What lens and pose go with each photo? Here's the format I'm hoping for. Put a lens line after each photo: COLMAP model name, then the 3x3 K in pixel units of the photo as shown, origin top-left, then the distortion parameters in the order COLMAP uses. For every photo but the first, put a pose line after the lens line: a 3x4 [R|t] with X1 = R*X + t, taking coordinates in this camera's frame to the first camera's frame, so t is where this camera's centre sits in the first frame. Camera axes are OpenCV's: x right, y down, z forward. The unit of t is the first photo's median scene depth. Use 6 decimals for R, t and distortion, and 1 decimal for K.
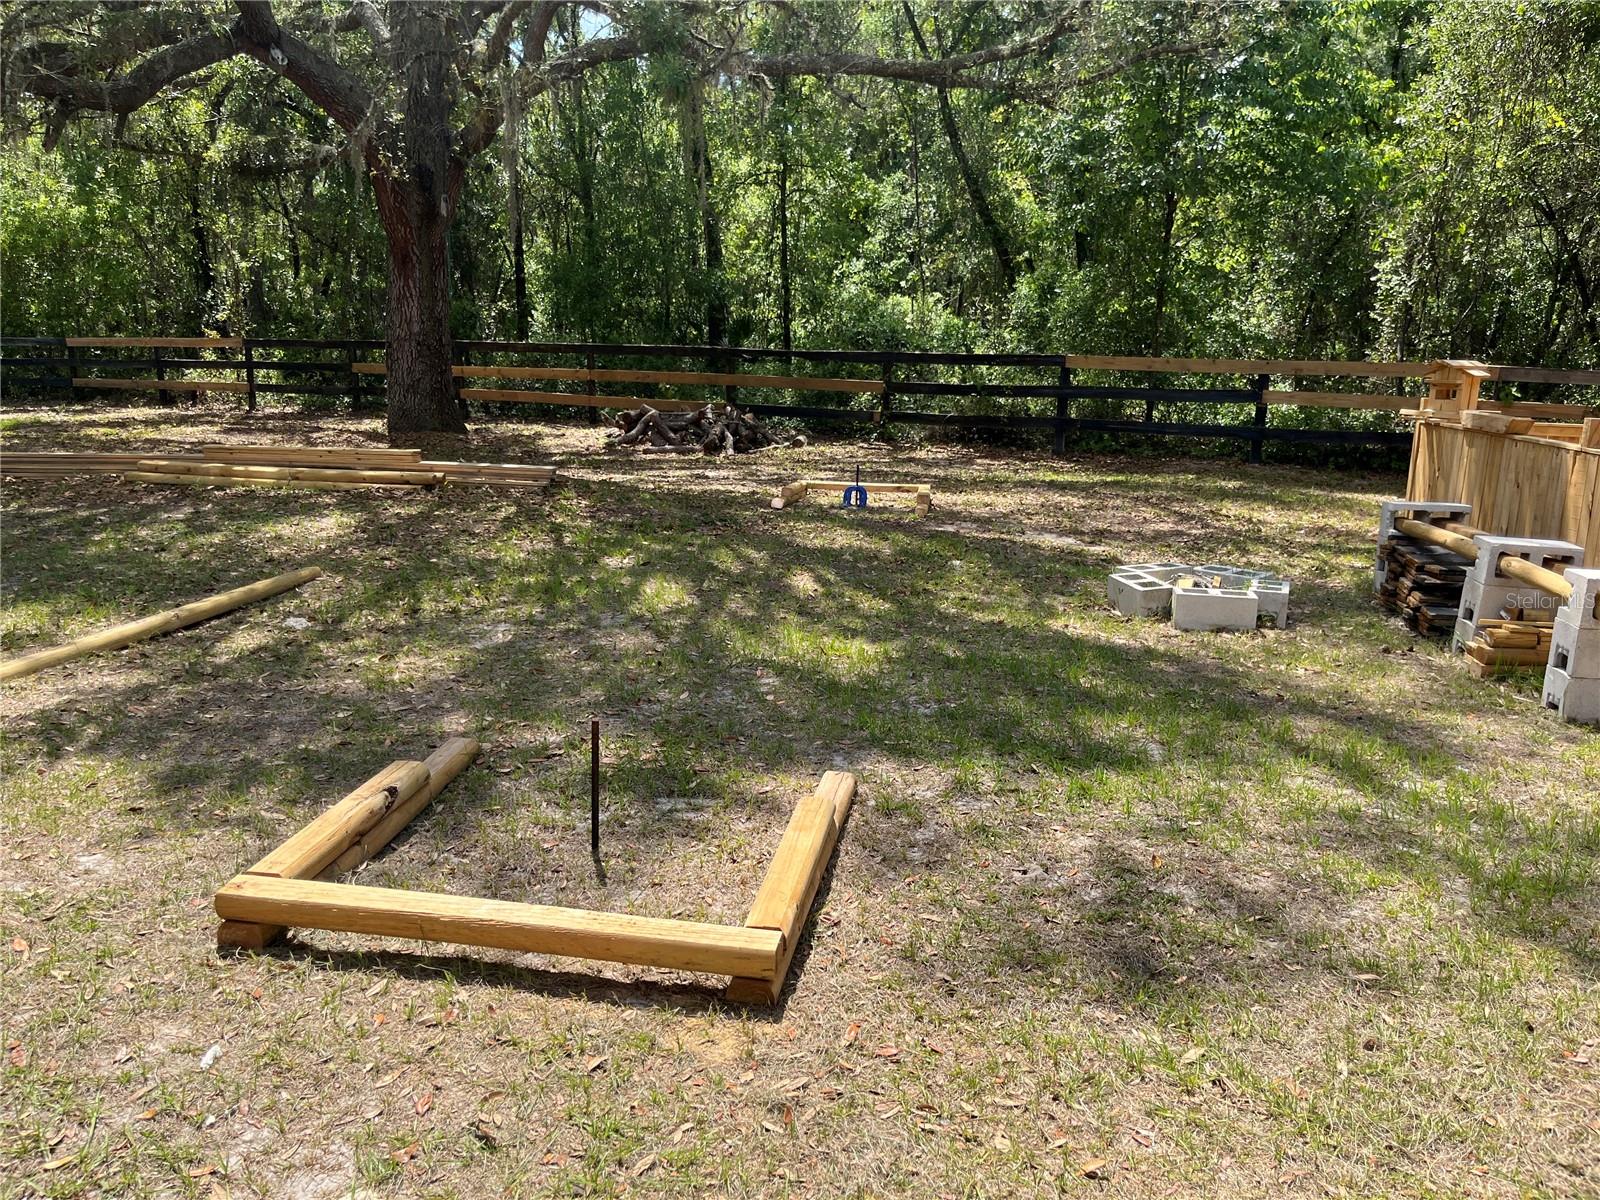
lens RADIAL K [[1209.8, 0, 751.7], [0, 1209.8, 589.8], [0, 0, 1]] dist [0.046349, -0.058227]
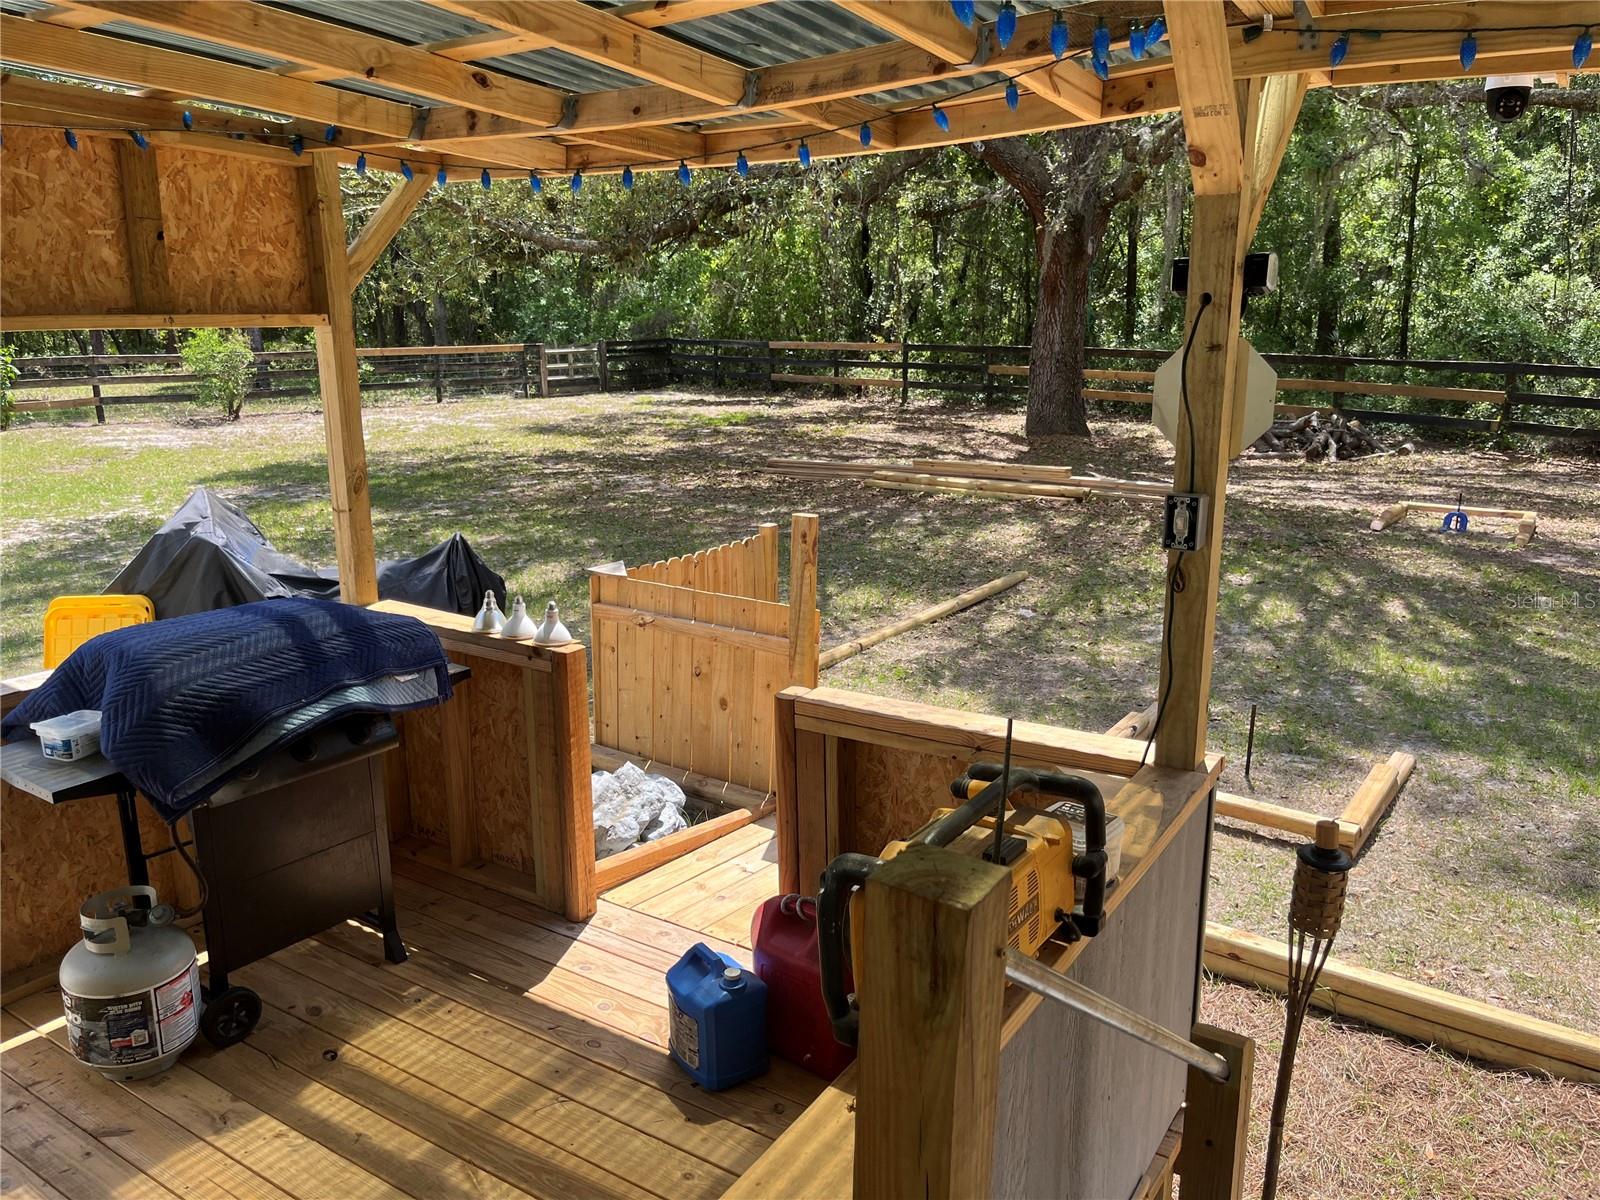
lens RADIAL K [[1209.8, 0, 806.7], [0, 1209.8, 600.8], [0, 0, 1]] dist [0.046349, -0.058227]
pose [[0.914729, 0.088111, -0.394344, -0.017313], [-0.069961, 0.995732, 0.060200, -0.048240], [0.397965, -0.027478, 0.916989, -0.413539]]
